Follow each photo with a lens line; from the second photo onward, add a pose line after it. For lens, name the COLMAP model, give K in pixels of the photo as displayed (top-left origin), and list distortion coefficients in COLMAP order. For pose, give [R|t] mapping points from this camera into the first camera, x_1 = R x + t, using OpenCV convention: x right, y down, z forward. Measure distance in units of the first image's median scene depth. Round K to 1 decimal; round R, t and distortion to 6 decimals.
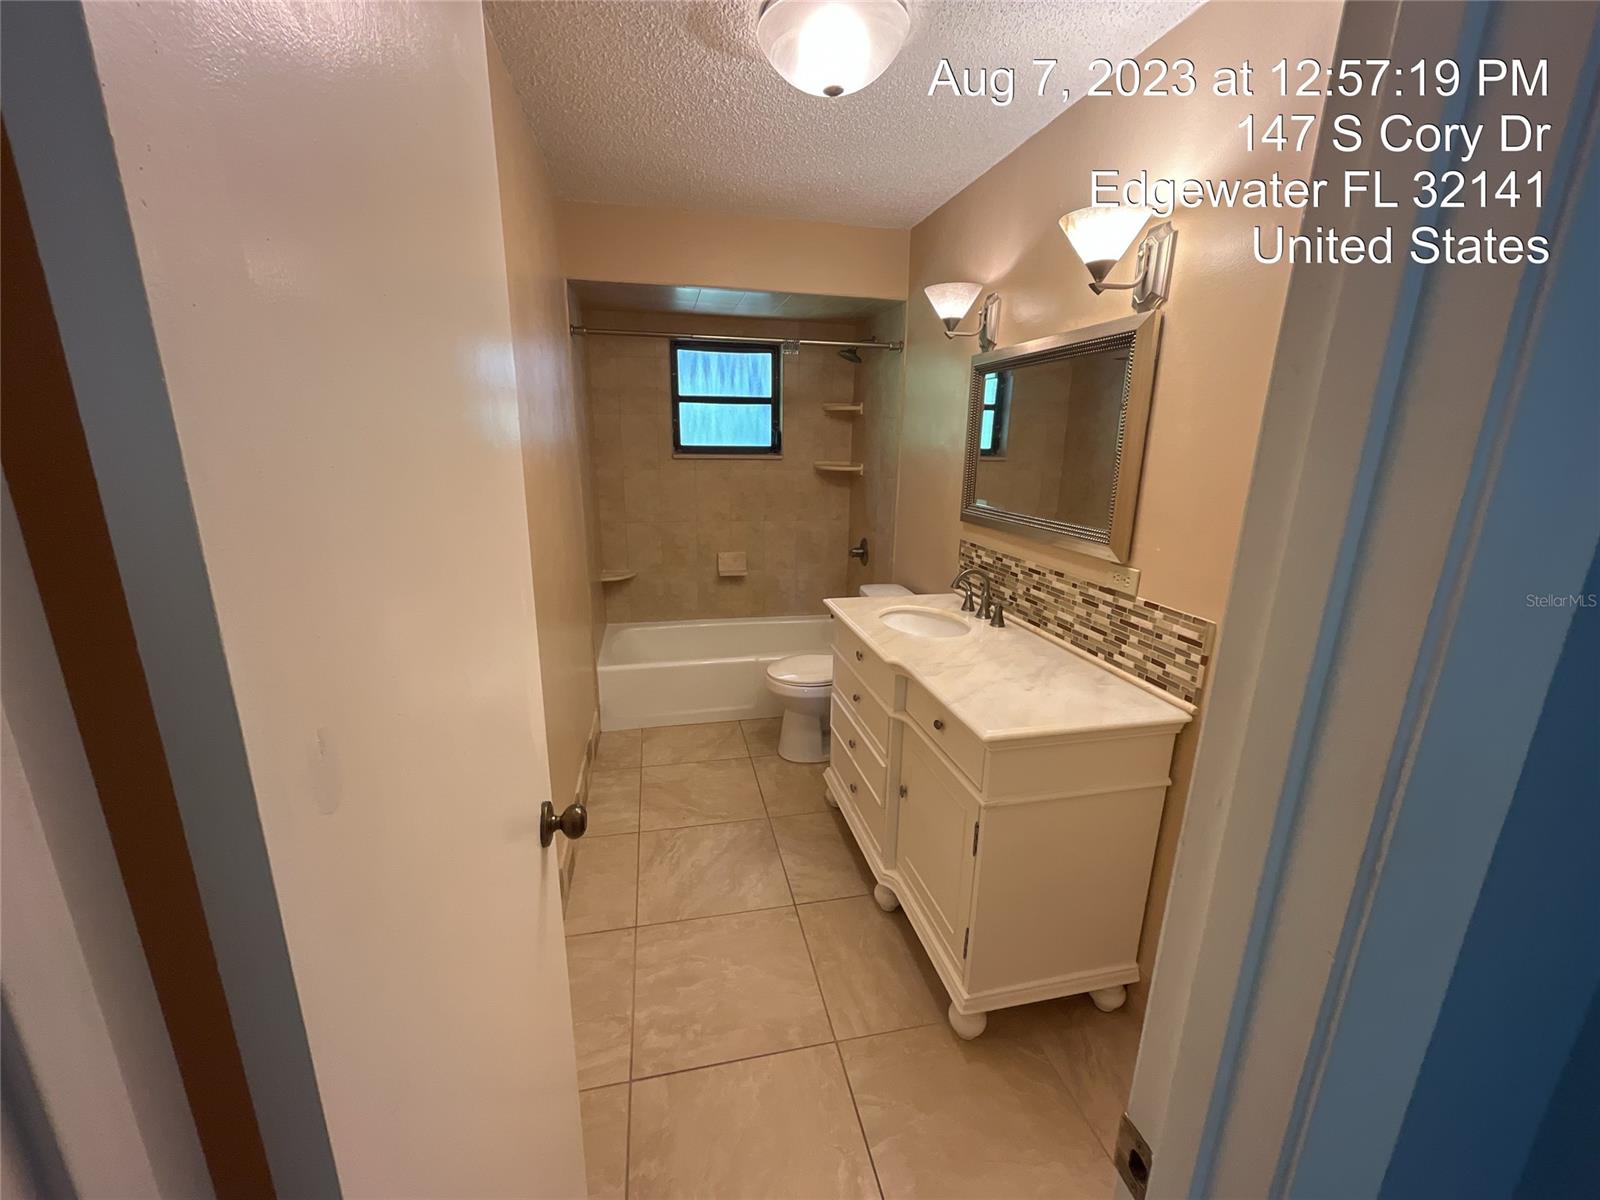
lens RADIAL K [[642.2, 0, 798.6], [0, 642.2, 603.0], [0, 0, 1]] dist [0.000398, 0.000558]
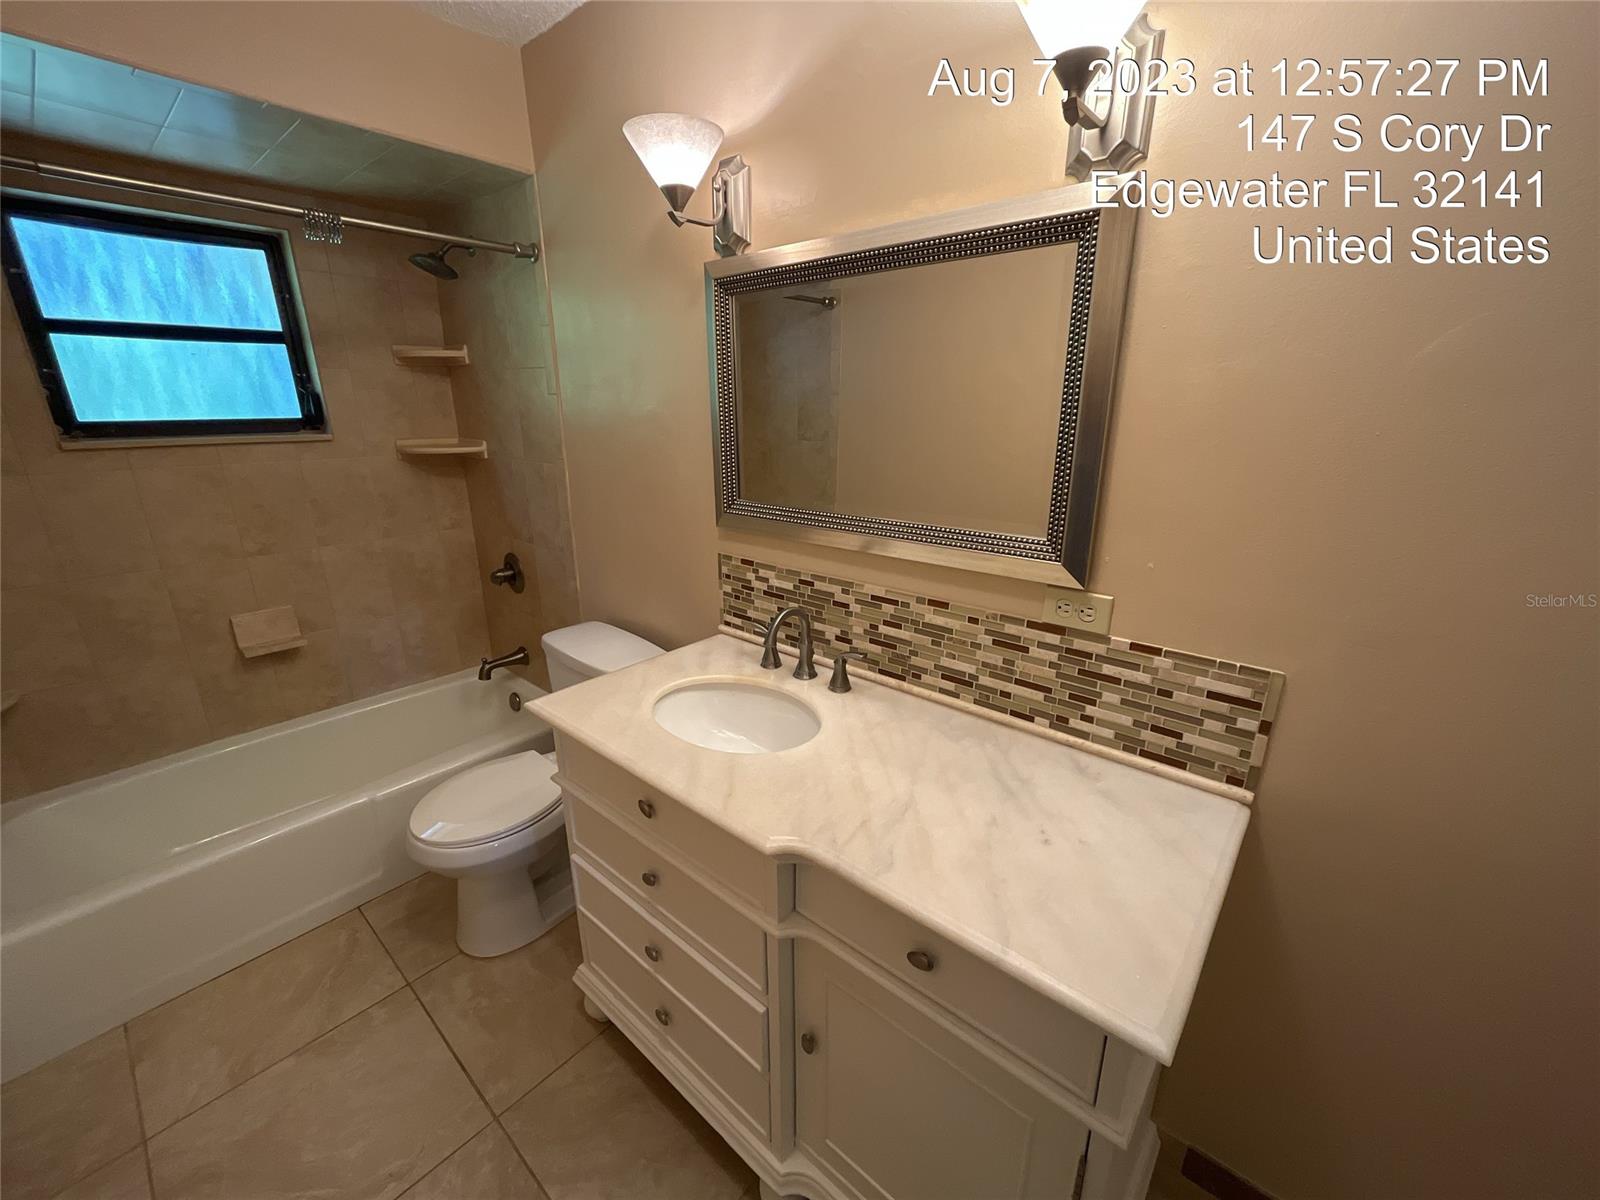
lens RADIAL K [[642.2, 0, 799.2], [0, 642.2, 603.2], [0, 0, 1]] dist [0.000398, 0.000558]
pose [[0.804394, -0.193012, 0.561868, -0.069052], [0.161753, 0.981178, 0.105480, -0.117434], [-0.571652, 0.006036, 0.820474, 0.457202]]
